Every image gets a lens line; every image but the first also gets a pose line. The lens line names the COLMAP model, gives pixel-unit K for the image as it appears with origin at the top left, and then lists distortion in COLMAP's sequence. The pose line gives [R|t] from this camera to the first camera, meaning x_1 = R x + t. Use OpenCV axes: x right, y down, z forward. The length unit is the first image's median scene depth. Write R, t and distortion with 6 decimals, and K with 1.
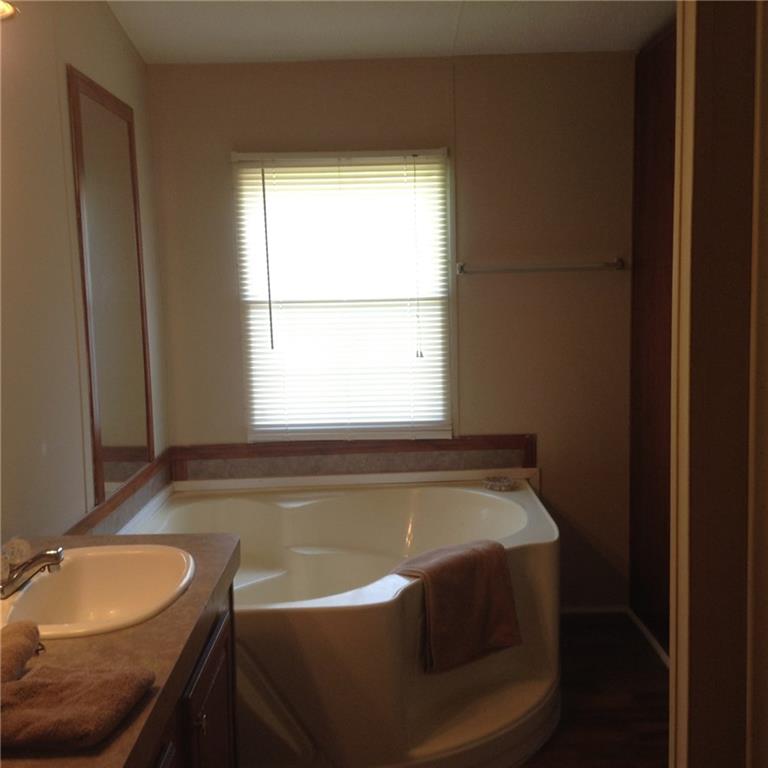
lens RADIAL K [[982.5, 0, 384.2], [0, 982.5, 383.5], [0, 0, 1]] dist [0.086398, 0.000000]
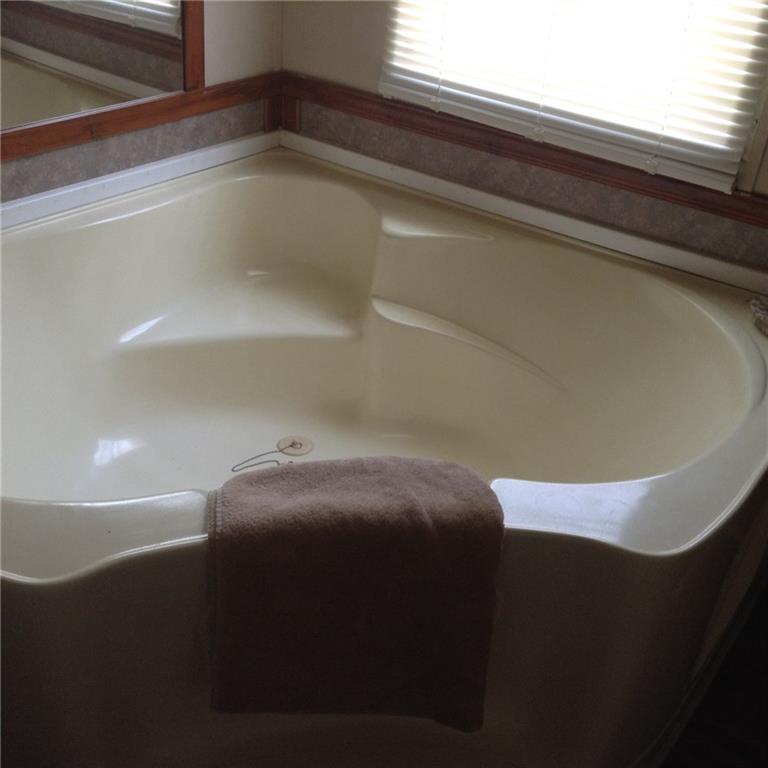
lens RADIAL K [[982.5, 0, 383.4], [0, 982.5, 385.5], [0, 0, 1]] dist [0.086398, 0.000000]
pose [[0.801816, 0.382236, -0.459334, 0.187896], [-0.167677, 0.881700, 0.441010, -0.044335], [0.573564, -0.276589, 0.771053, 0.513576]]
